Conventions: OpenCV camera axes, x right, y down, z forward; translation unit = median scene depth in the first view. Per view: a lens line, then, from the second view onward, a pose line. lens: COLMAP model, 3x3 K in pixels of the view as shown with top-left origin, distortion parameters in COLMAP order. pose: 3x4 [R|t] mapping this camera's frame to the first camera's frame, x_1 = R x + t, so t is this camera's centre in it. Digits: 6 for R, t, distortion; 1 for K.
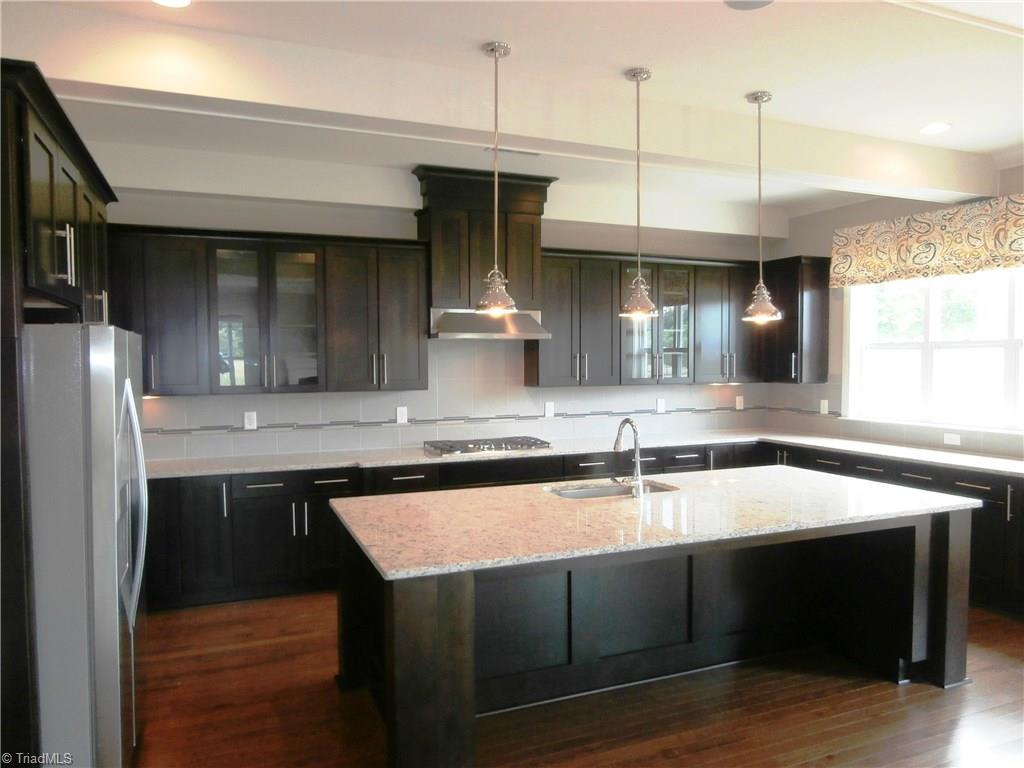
lens RADIAL K [[707.9, 0, 512.0], [0, 707.9, 384.0], [0, 0, 1]] dist [-0.002028, -0.001184]
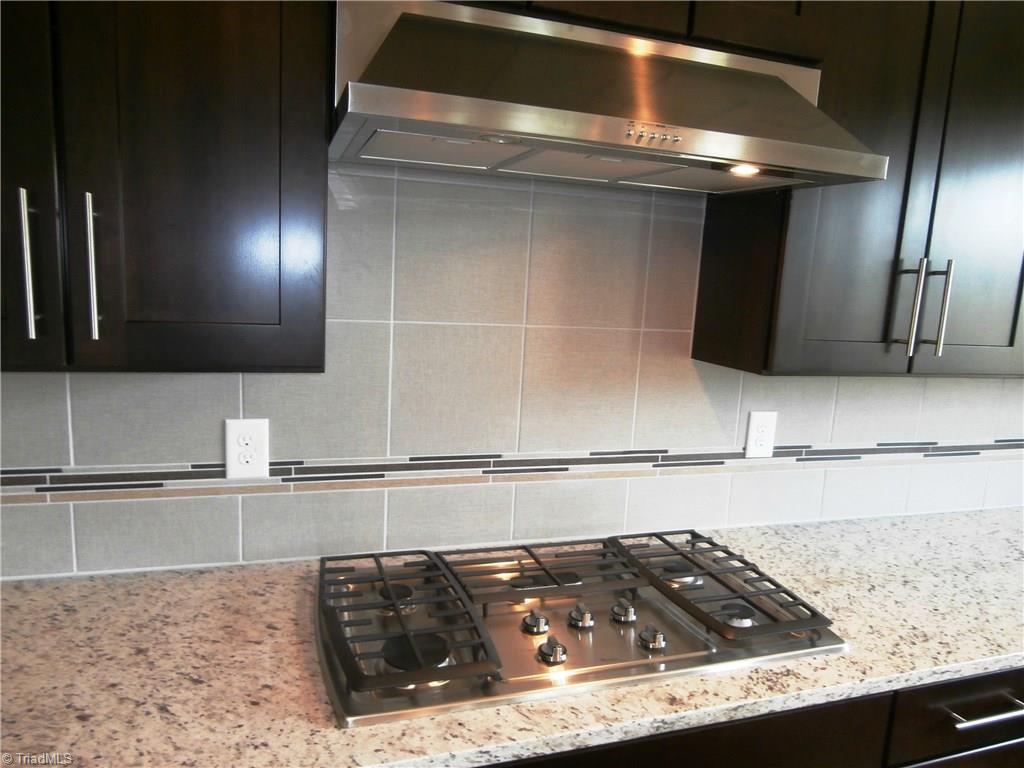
lens RADIAL K [[717.6, 0, 539.8], [0, 717.6, 383.0], [0, 0, 1]] dist [0.004997, 0.001938]
pose [[0.997186, 0.068328, -0.030849, -0.038738], [-0.064196, 0.990771, 0.119378, -0.019385], [0.038721, -0.117061, 0.992370, 0.725276]]
